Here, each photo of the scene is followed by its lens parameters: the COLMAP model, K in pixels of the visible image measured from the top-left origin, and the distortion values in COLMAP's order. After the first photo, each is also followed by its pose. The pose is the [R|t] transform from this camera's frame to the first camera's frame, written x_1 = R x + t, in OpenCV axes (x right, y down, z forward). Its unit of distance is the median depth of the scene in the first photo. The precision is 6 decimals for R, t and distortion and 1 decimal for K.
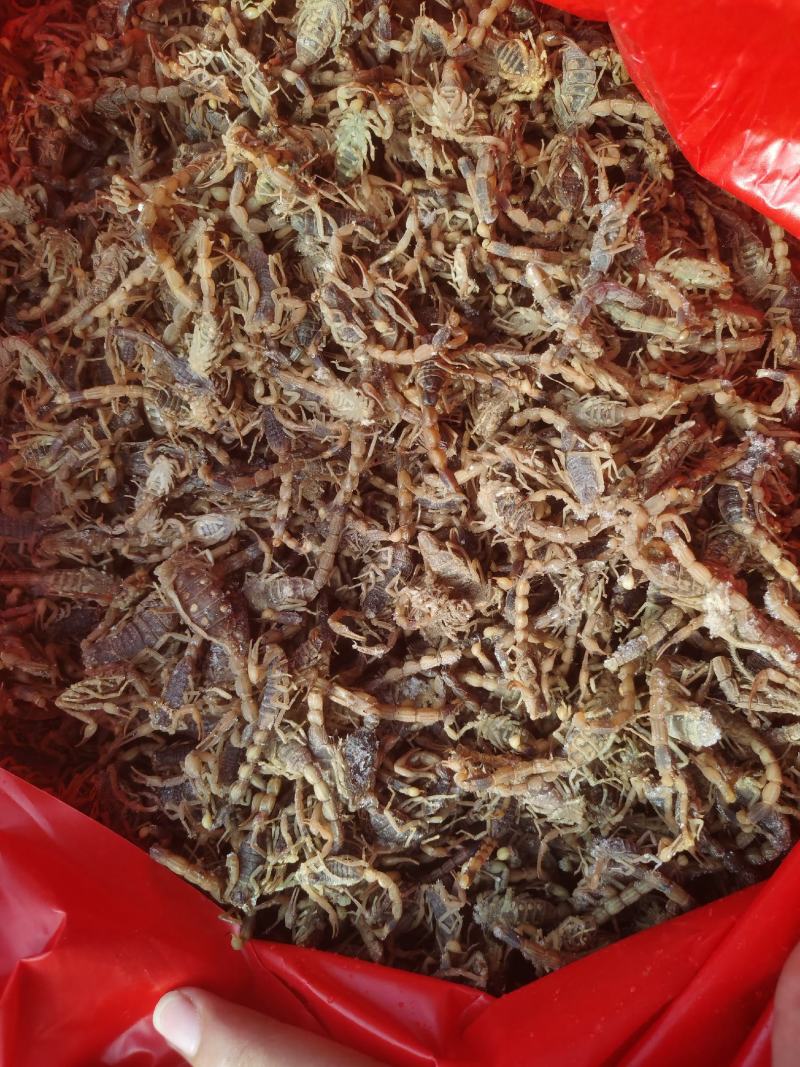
lens RADIAL K [[810.4, 0, 377.8], [0, 810.4, 533.8], [0, 0, 1]] dist [-0.000525, -0.012795]
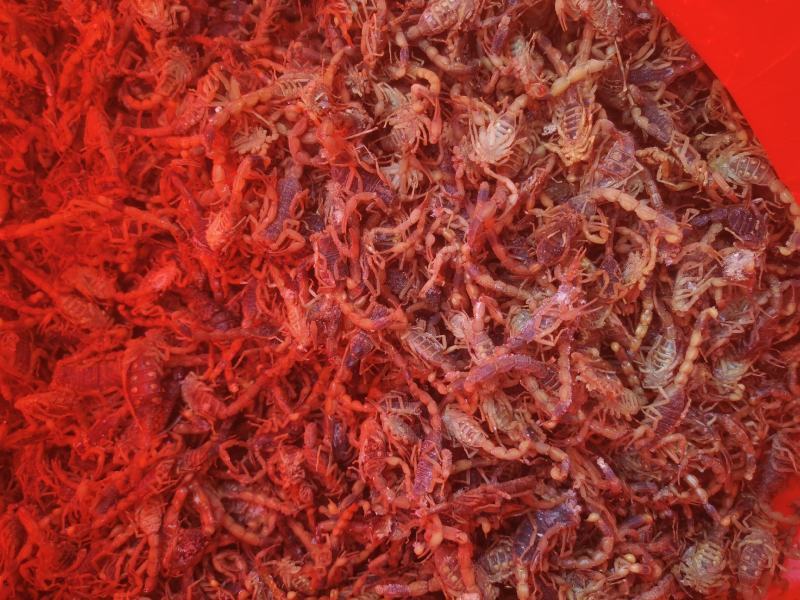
lens RADIAL K [[607.6, 0, 400.0], [0, 607.6, 300.0], [0, 0, 1]] dist [-0.000525, -0.012795]
pose [[0.871517, 0.490364, 0.000823, 0.077609], [-0.483895, 0.859746, 0.163345, -0.400014], [0.079391, -0.142757, 0.986569, 0.085002]]
